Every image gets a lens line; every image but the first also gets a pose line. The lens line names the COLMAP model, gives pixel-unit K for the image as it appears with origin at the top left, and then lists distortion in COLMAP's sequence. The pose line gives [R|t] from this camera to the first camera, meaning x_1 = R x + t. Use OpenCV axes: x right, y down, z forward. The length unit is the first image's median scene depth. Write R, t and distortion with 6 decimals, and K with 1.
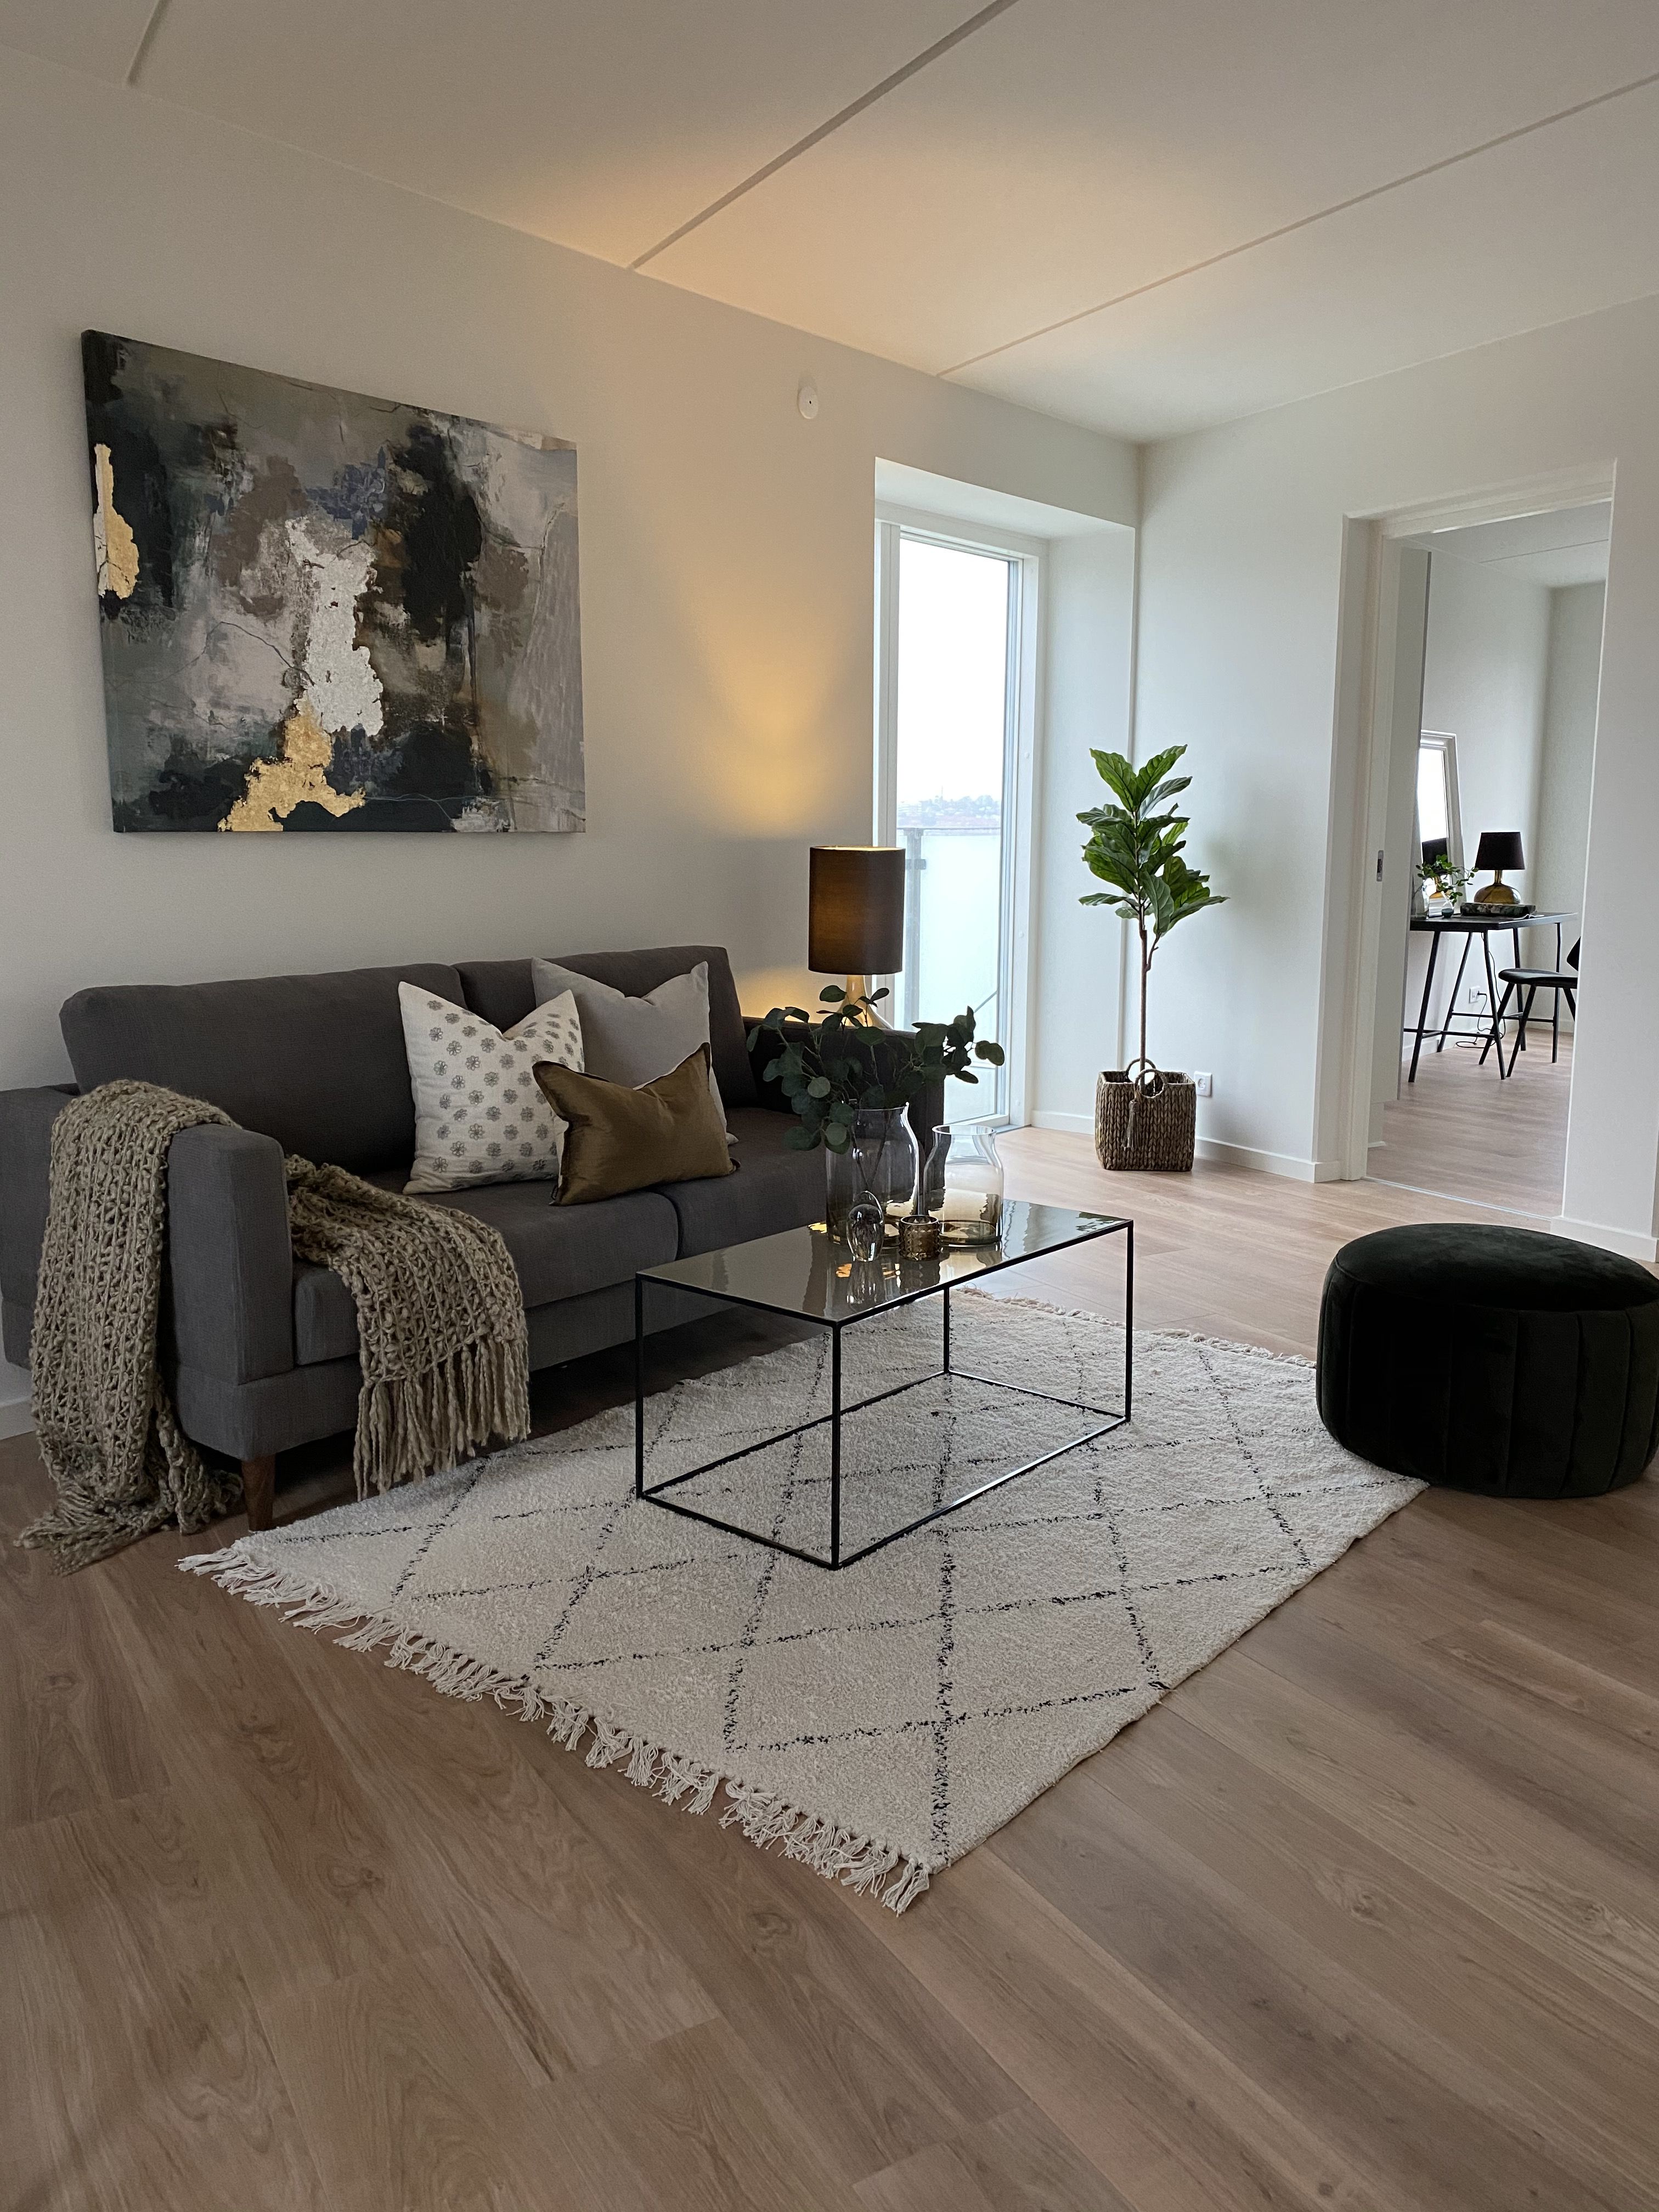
lens RADIAL K [[1685.5, 0, 829.5], [0, 1685.5, 1106.0], [0, 0, 1]] dist [-0.002238, 0.000473]
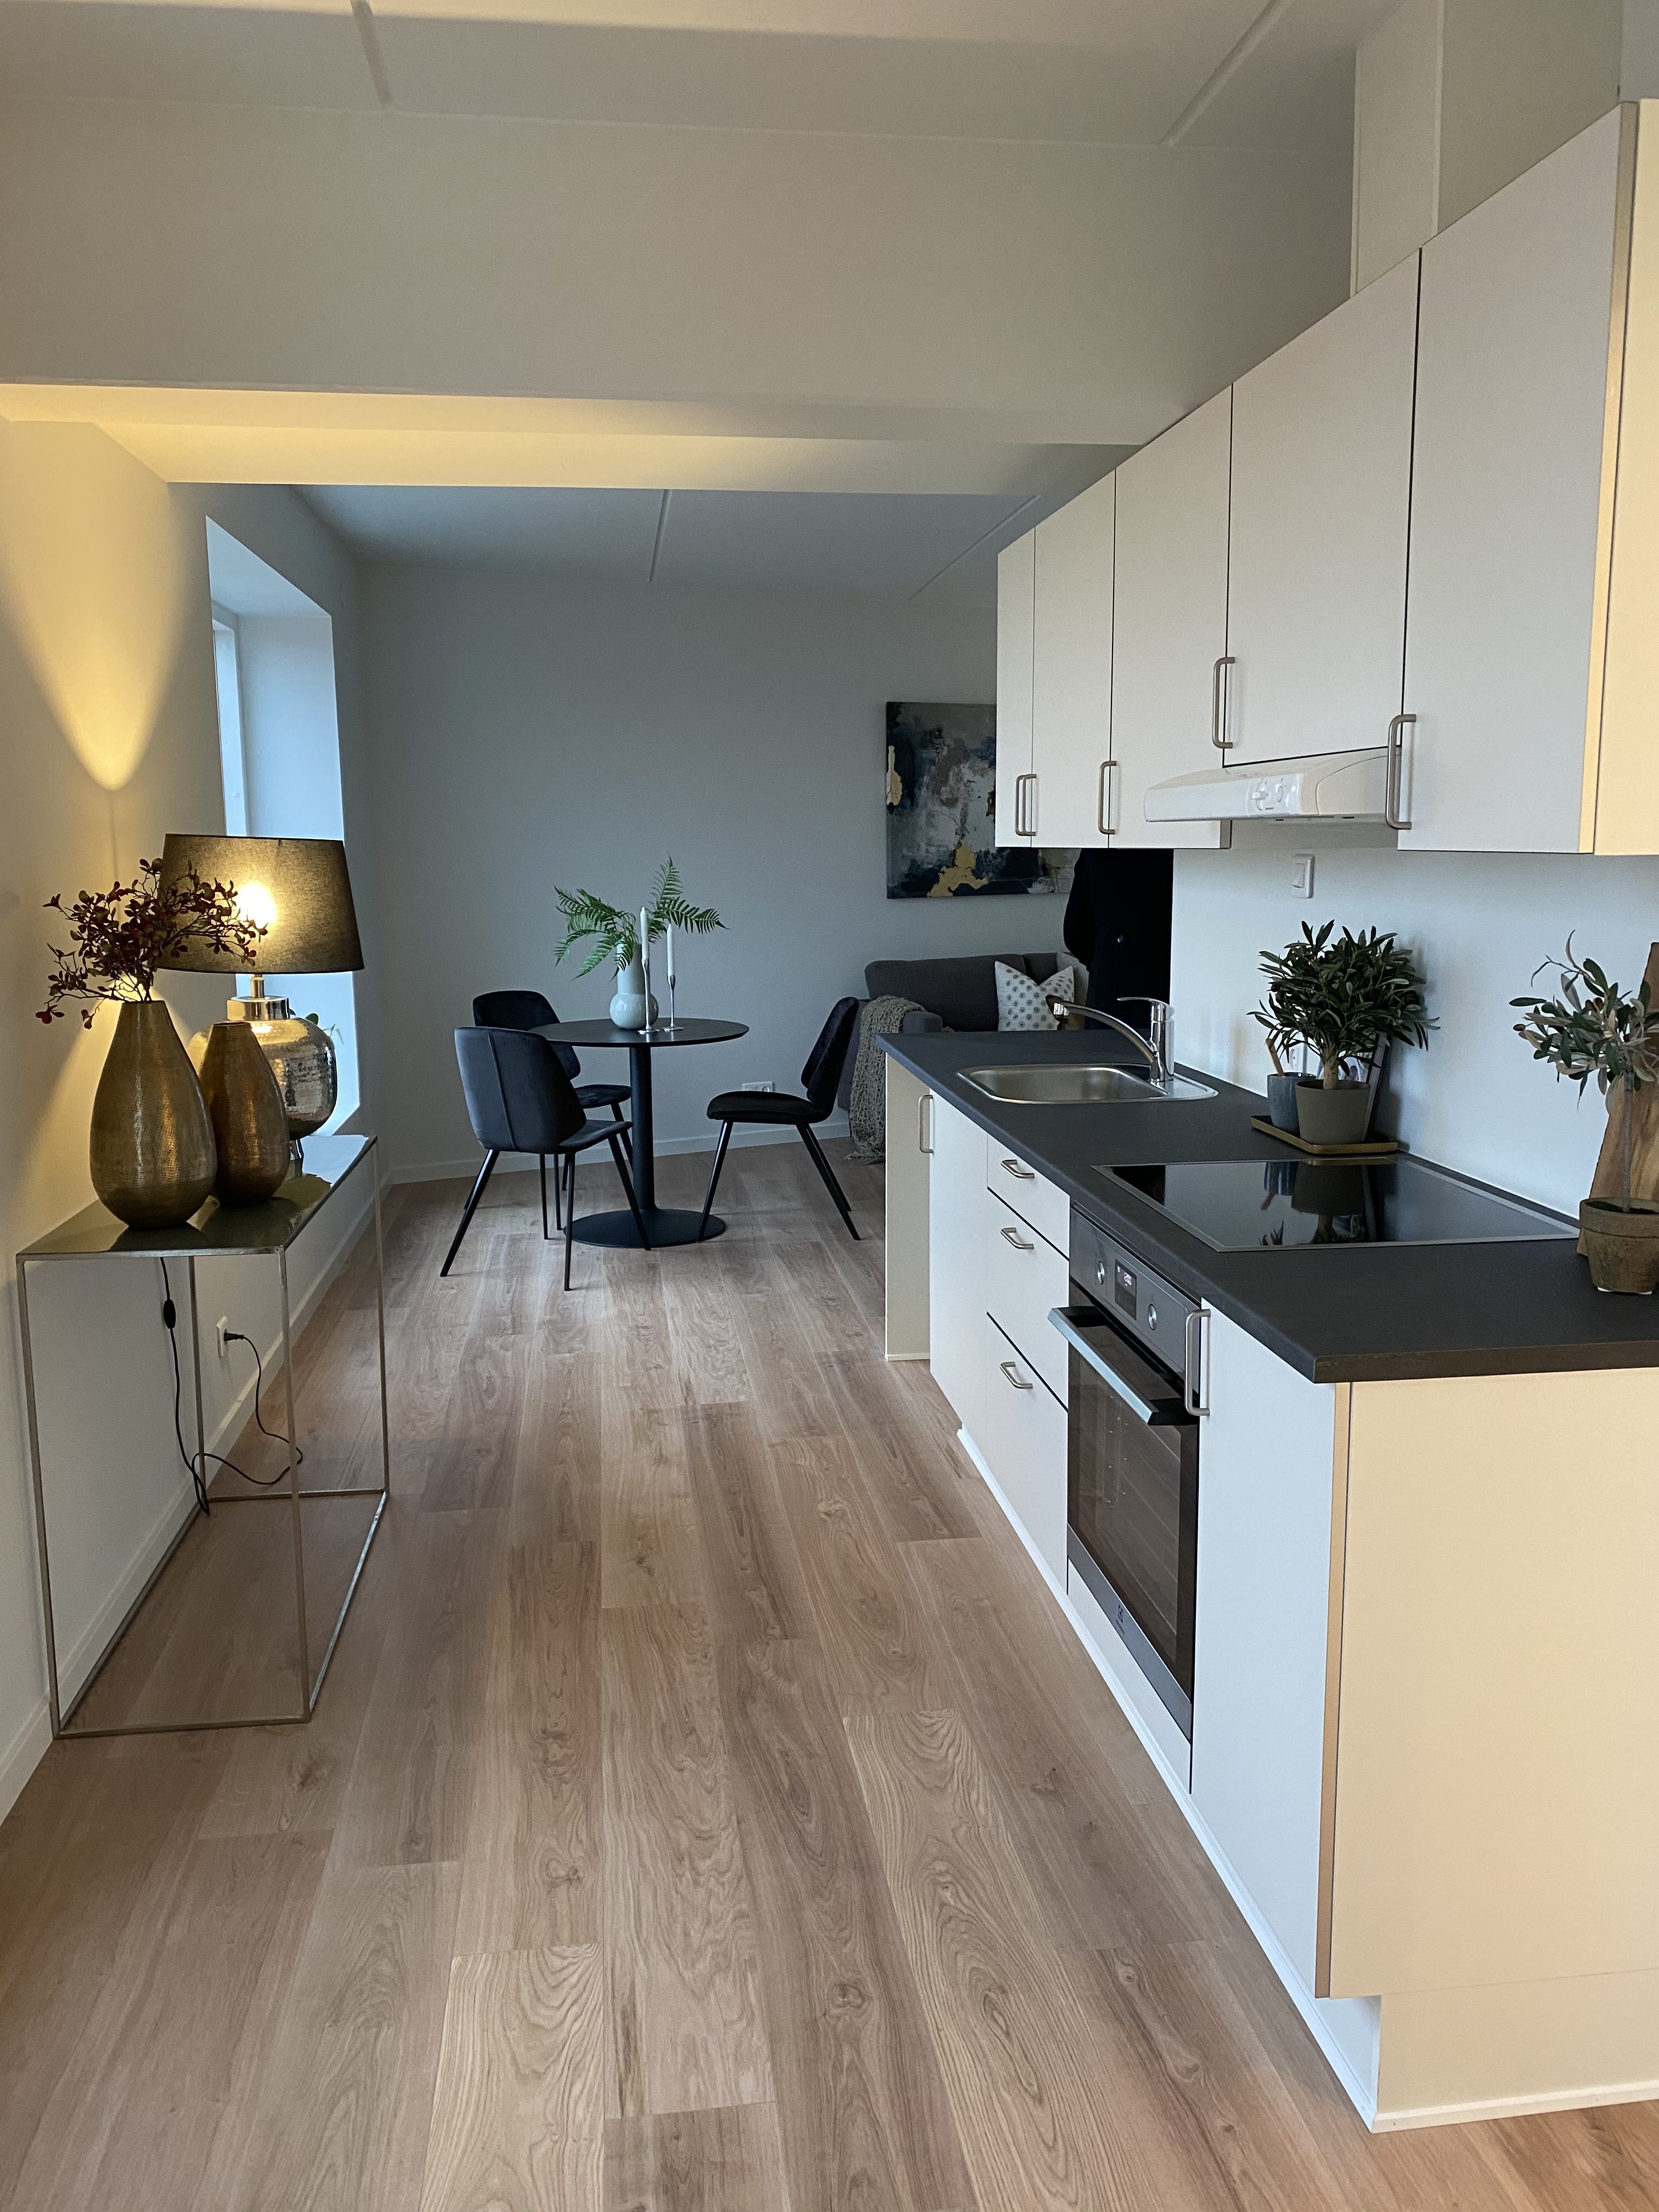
lens RADIAL K [[1685.5, 0, 829.5], [0, 1685.5, 1106.0], [0, 0, 1]] dist [-0.002238, 0.000473]
pose [[0.919232, 0.054222, -0.389964, 0.450323], [-0.052424, 0.998508, 0.015261, 0.102434], [0.390210, 0.006415, 0.920703, -1.229926]]
